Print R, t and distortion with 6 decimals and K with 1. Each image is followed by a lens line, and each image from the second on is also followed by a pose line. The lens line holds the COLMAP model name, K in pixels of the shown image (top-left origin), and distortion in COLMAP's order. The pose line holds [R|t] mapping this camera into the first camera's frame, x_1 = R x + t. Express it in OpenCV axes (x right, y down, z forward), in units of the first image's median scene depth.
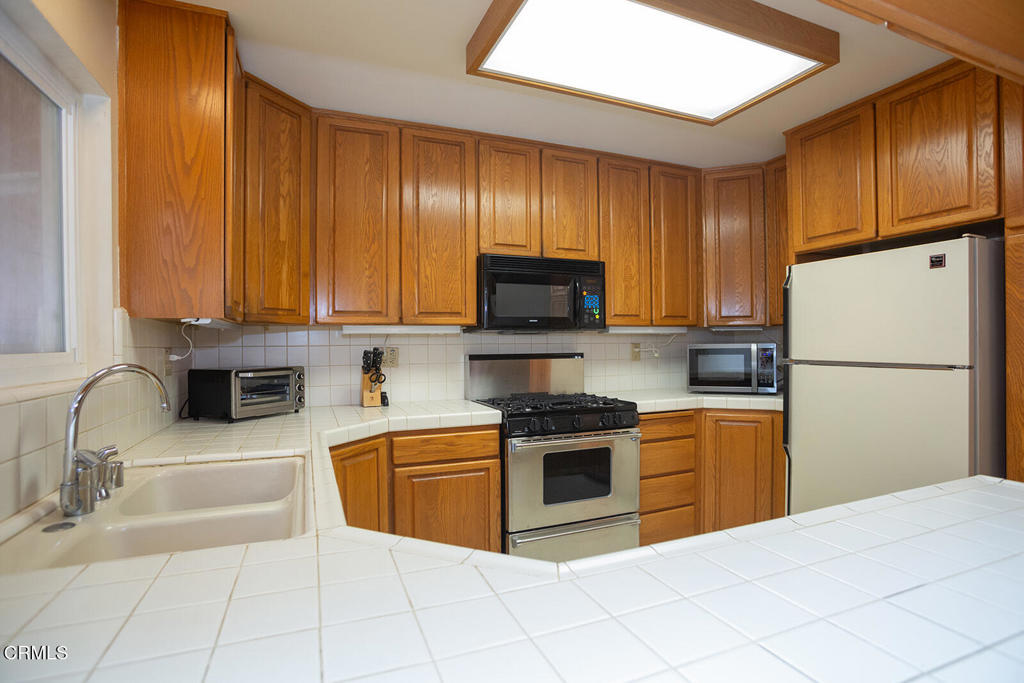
lens RADIAL K [[513.8, 0, 512.0], [0, 513.8, 341.5], [0, 0, 1]] dist [-0.043404, 0.000147]
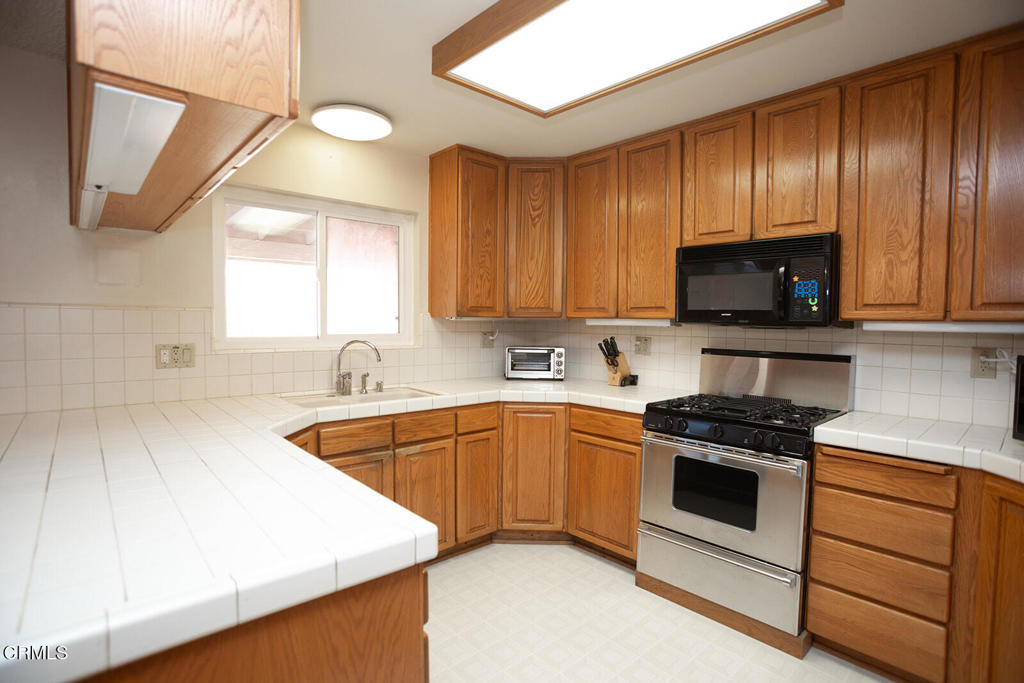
lens RADIAL K [[523.6, 0, 512.0], [0, 523.6, 341.5], [0, 0, 1]] dist [0.000528, 0.000566]
pose [[0.348414, 0.048091, -0.936106, 0.781153], [-0.018795, 0.998841, 0.044318, -0.027409], [0.937152, 0.002153, 0.348914, 0.335368]]
